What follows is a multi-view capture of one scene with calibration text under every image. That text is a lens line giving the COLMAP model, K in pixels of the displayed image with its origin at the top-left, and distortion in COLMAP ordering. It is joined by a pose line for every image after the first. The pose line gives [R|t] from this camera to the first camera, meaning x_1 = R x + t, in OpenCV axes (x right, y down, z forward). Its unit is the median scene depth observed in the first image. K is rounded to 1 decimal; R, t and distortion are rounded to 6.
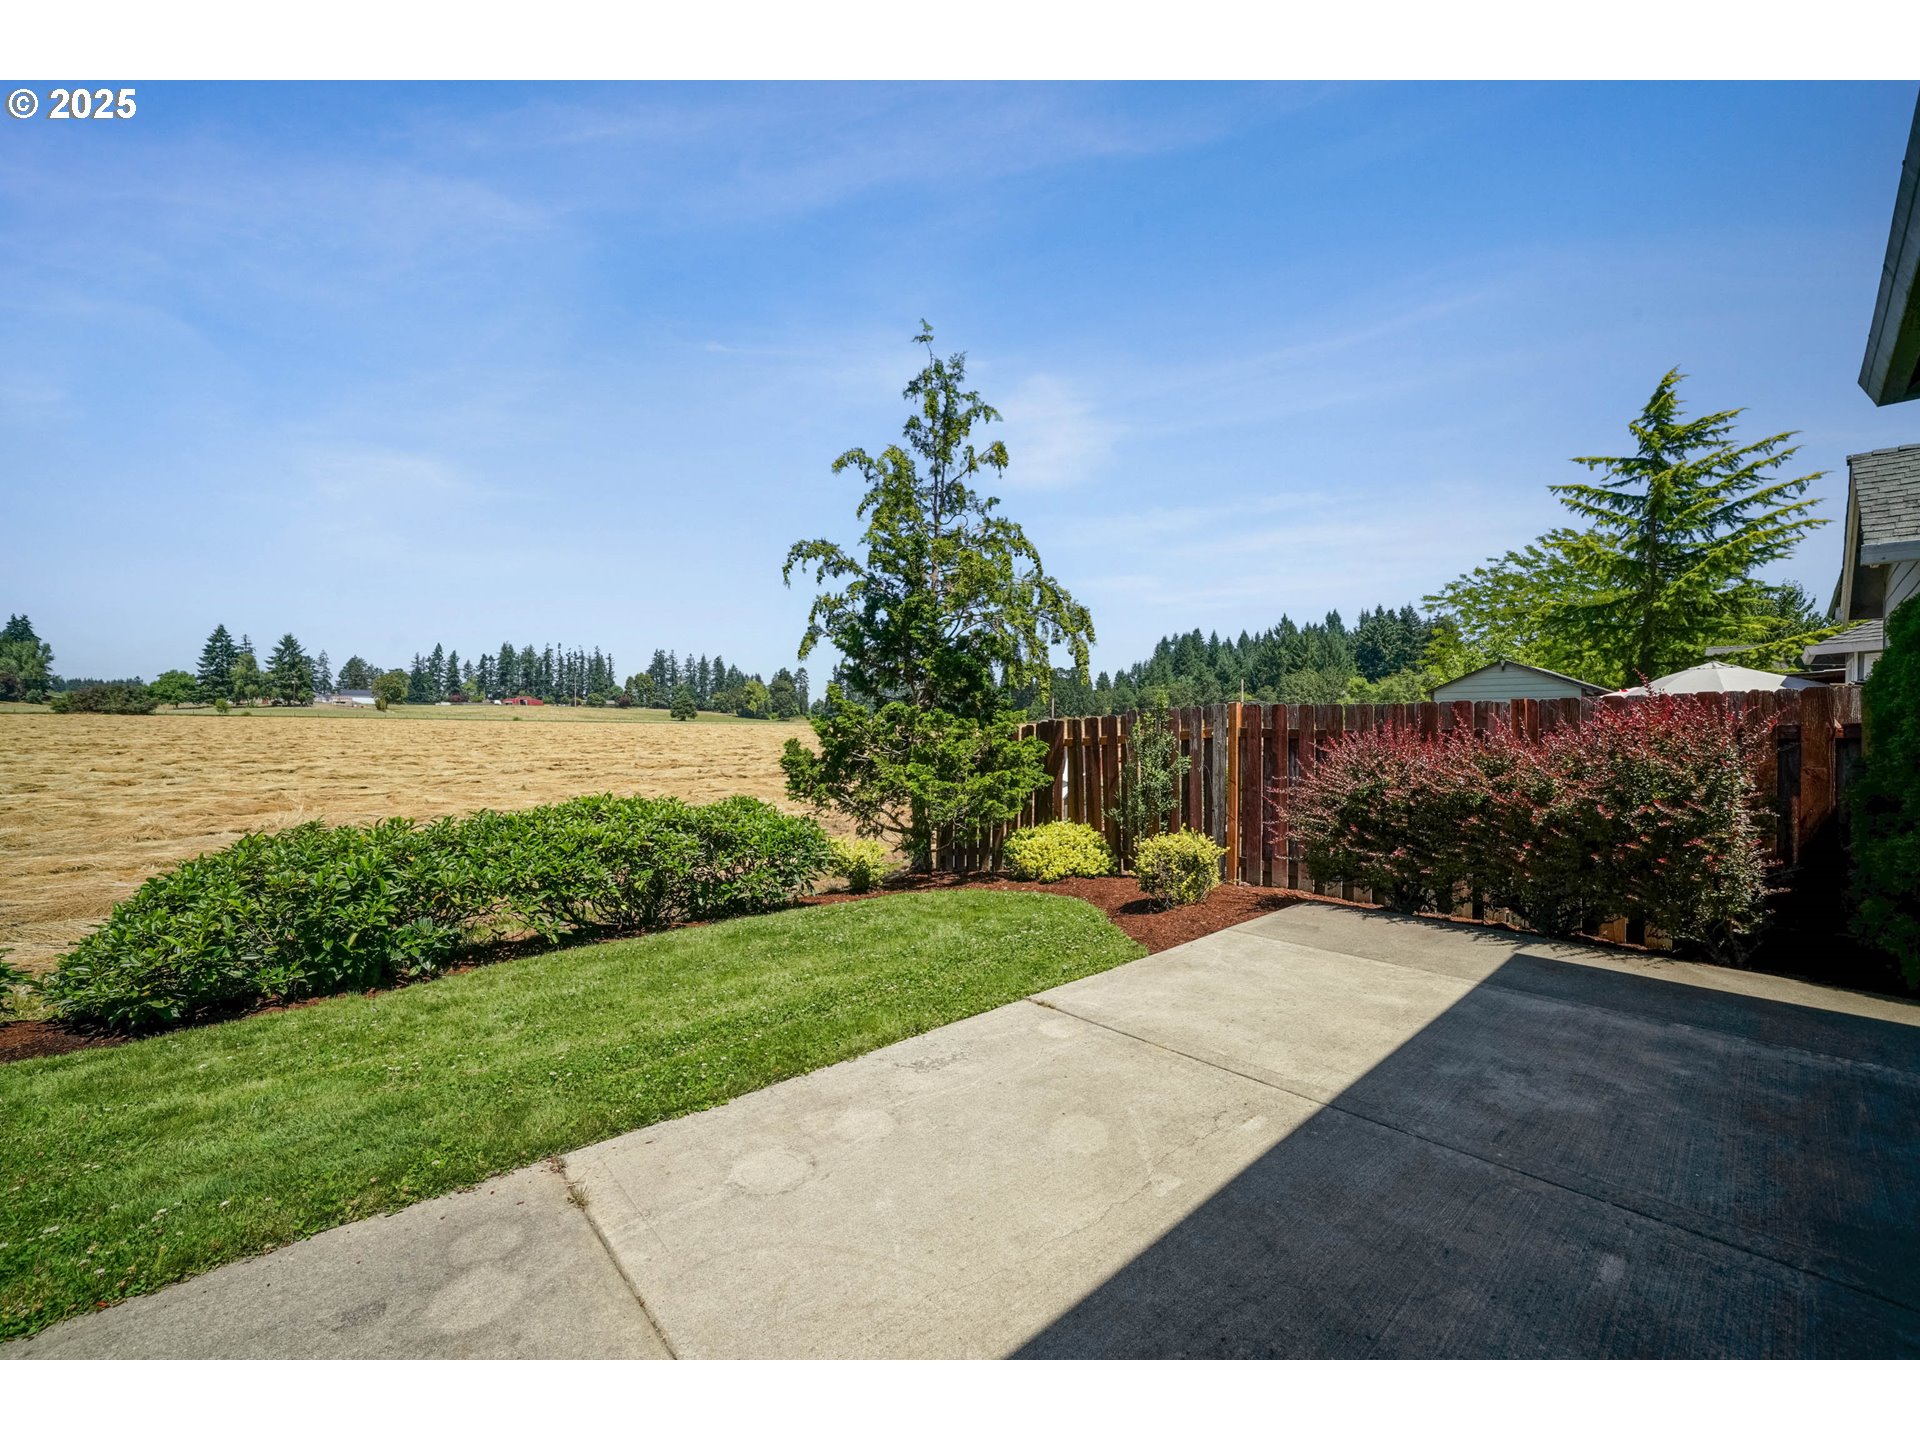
lens RADIAL K [[751.5, 0, 970.0], [0, 751.5, 725.5], [0, 0, 1]] dist [-0.014116, 0.000879]
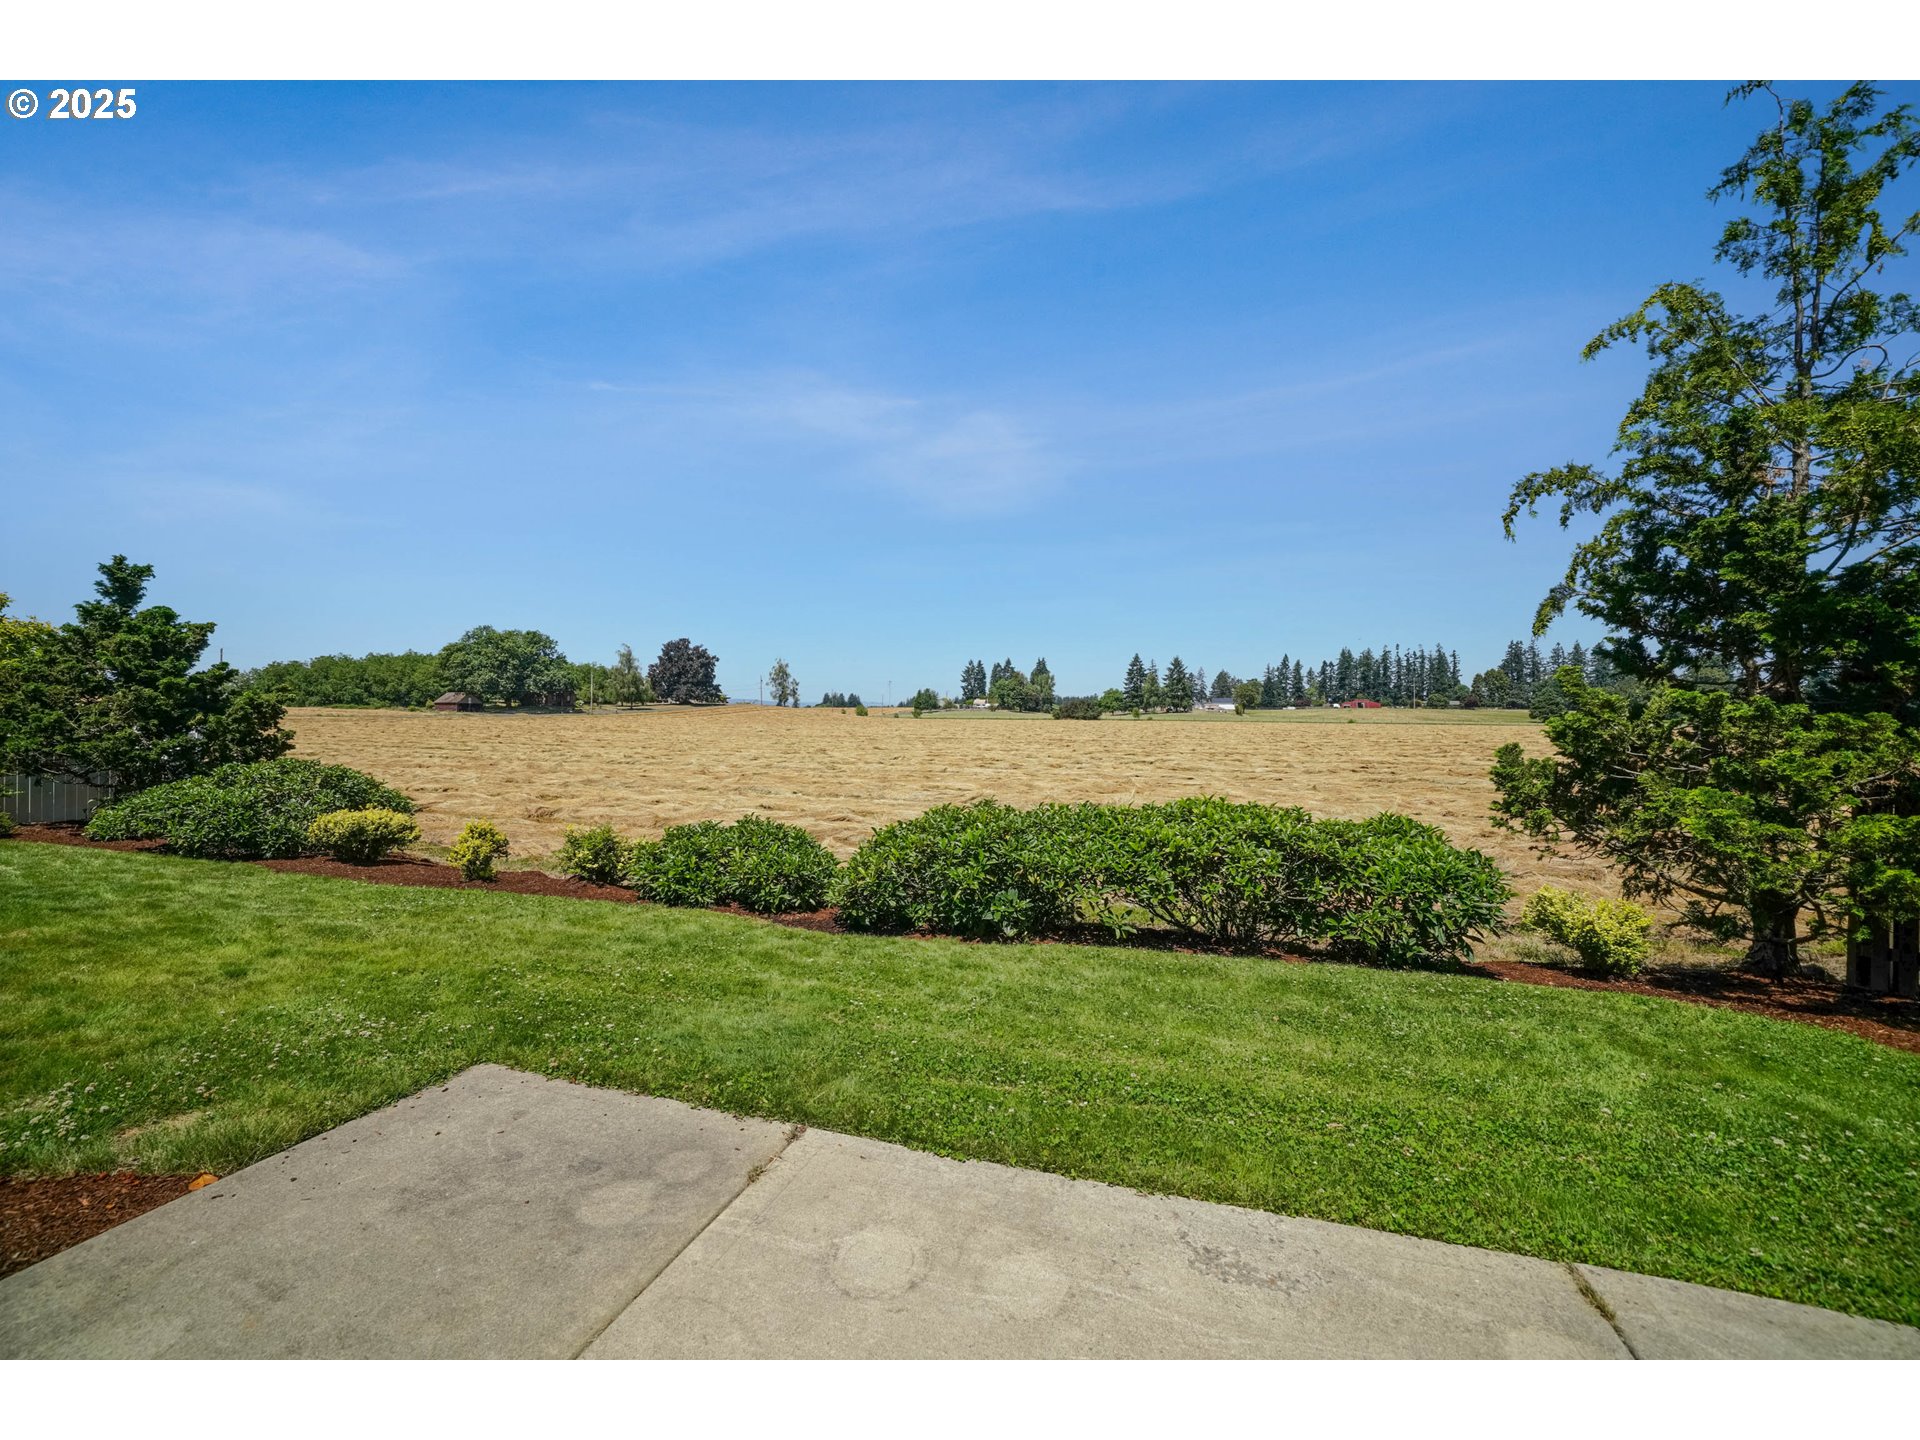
lens RADIAL K [[751.5, 0, 963.8], [0, 751.5, 716.9], [0, 0, 1]] dist [-0.014116, 0.000879]
pose [[0.509884, -0.011211, -0.860170, 0.111378], [-0.001363, 0.999903, -0.013840, 0.001701], [0.860242, 0.008229, 0.509819, 0.147745]]
